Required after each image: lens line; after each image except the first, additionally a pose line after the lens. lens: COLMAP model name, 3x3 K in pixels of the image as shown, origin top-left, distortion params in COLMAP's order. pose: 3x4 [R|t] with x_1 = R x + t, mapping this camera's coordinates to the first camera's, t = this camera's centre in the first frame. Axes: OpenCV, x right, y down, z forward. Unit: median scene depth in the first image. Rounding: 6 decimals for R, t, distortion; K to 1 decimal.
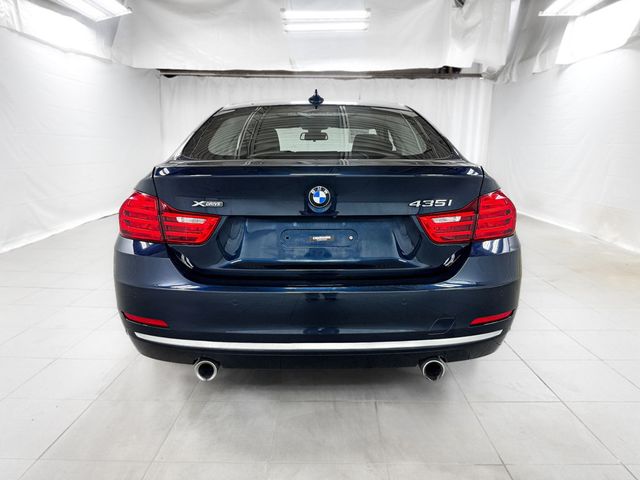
lens RADIAL K [[465.2, 0, 320.0], [0, 465.2, 240.0], [0, 0, 1]] dist [0.050461, -0.051572]
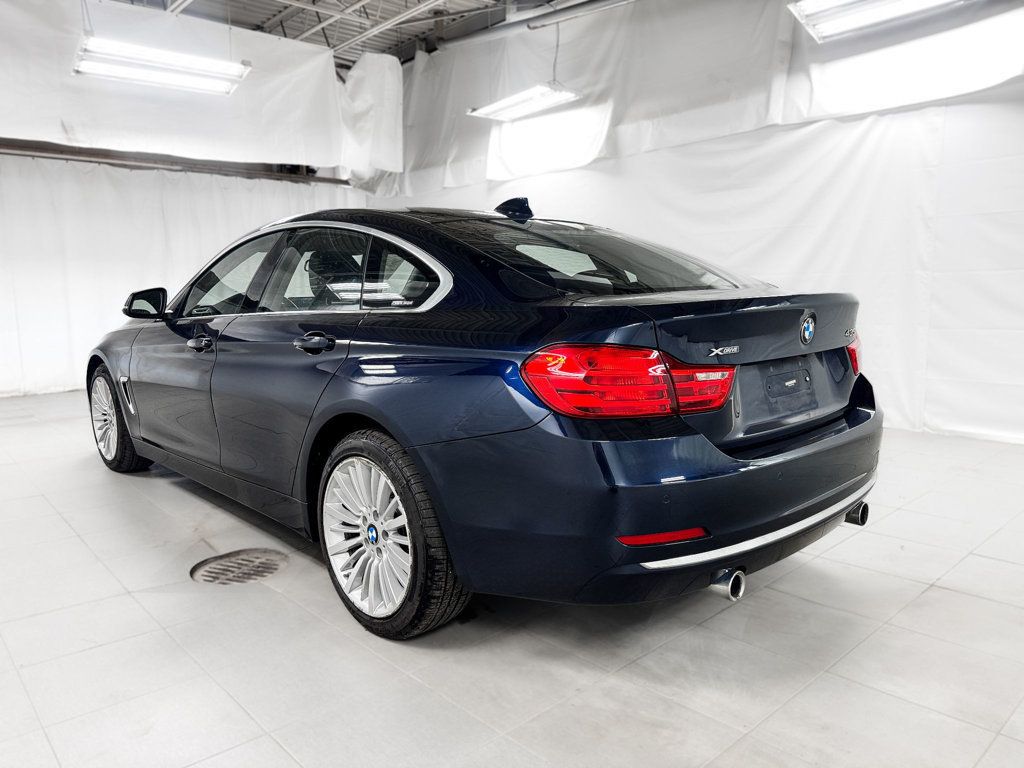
lens RADIAL K [[744.3, 0, 512.0], [0, 744.3, 384.0], [0, 0, 1]] dist [0.050461, -0.051572]
pose [[0.726289, -0.106011, 0.679165, -0.451122], [0.154174, 0.987986, -0.010656, -0.023003], [-0.669876, 0.112449, 0.733908, 0.132822]]
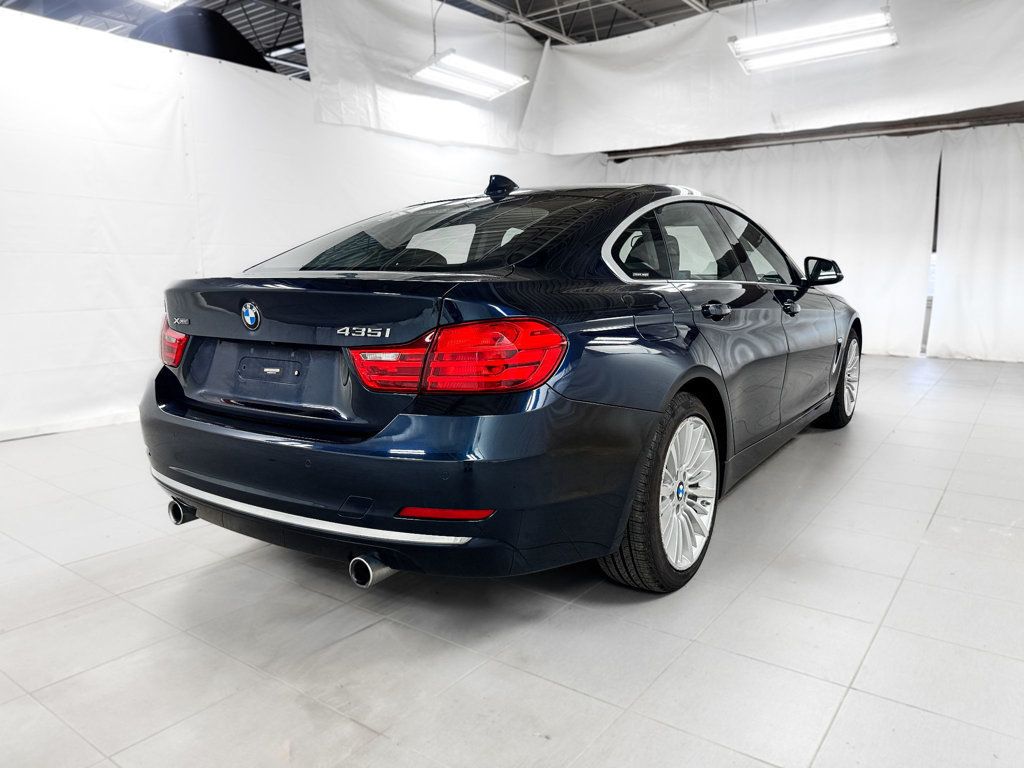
lens RADIAL K [[744.3, 0, 512.0], [0, 744.3, 384.0], [0, 0, 1]] dist [0.050461, -0.051572]
pose [[0.807251, 0.084867, -0.584074, 0.387128], [-0.107300, 0.994219, -0.003838, -0.007231], [0.580372, 0.065770, 0.811691, 0.079093]]
